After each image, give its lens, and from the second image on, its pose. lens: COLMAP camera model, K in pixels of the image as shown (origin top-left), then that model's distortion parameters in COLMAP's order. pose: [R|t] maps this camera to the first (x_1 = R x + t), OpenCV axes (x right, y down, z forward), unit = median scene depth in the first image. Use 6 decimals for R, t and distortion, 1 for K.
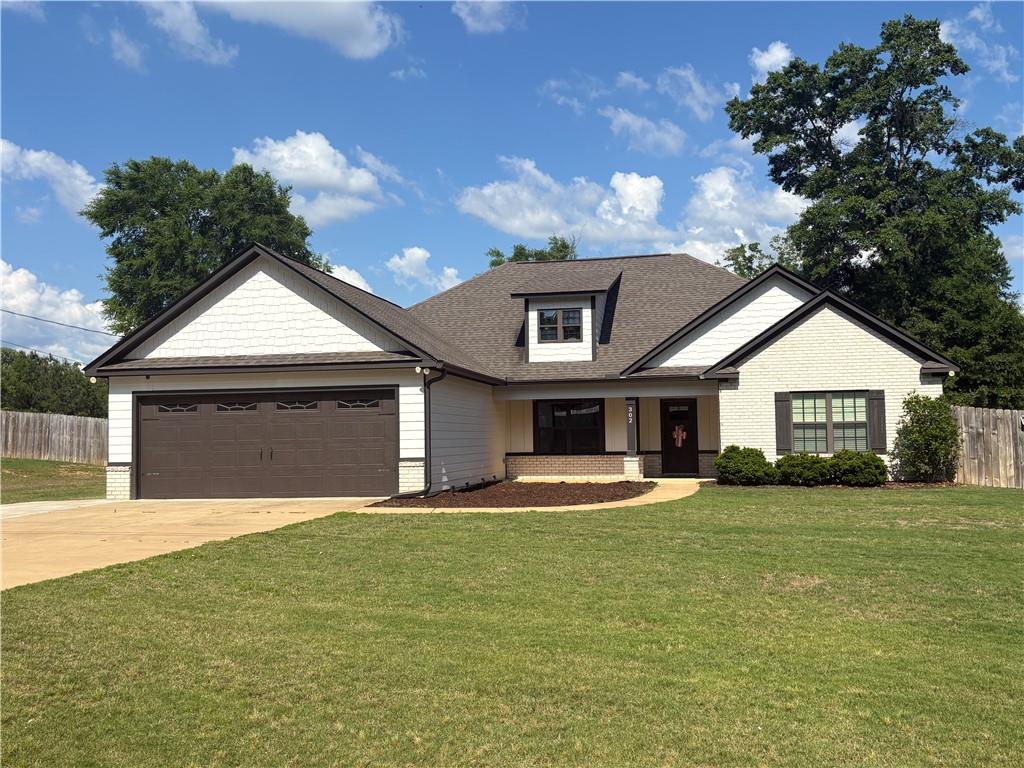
lens RADIAL K [[997.1, 0, 513.3], [0, 997.1, 391.0], [0, 0, 1]] dist [0.090410, -0.157610]
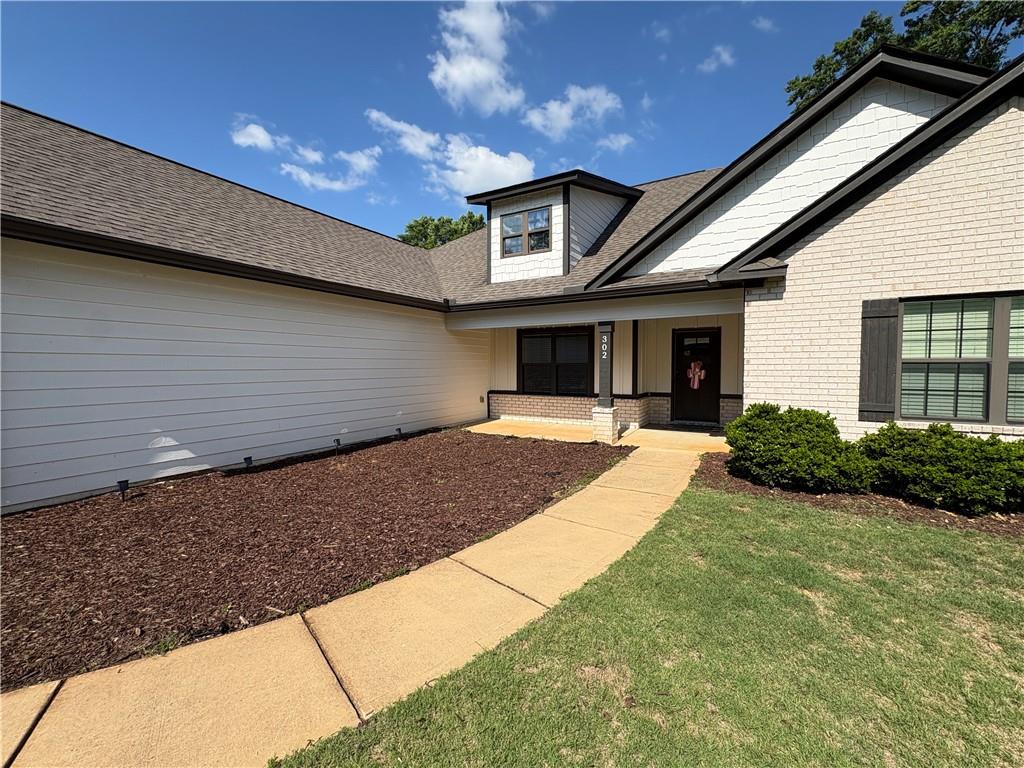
lens RADIAL K [[421.0, 0, 513.3], [0, 421.0, 387.1], [0, 0, 1]] dist [-0.000665, 0.000223]
pose [[0.939216, 0.030568, -0.341963, 0.162995], [0.003881, 0.995020, 0.099603, 0.022937], [0.343305, -0.094876, 0.934420, 0.716163]]
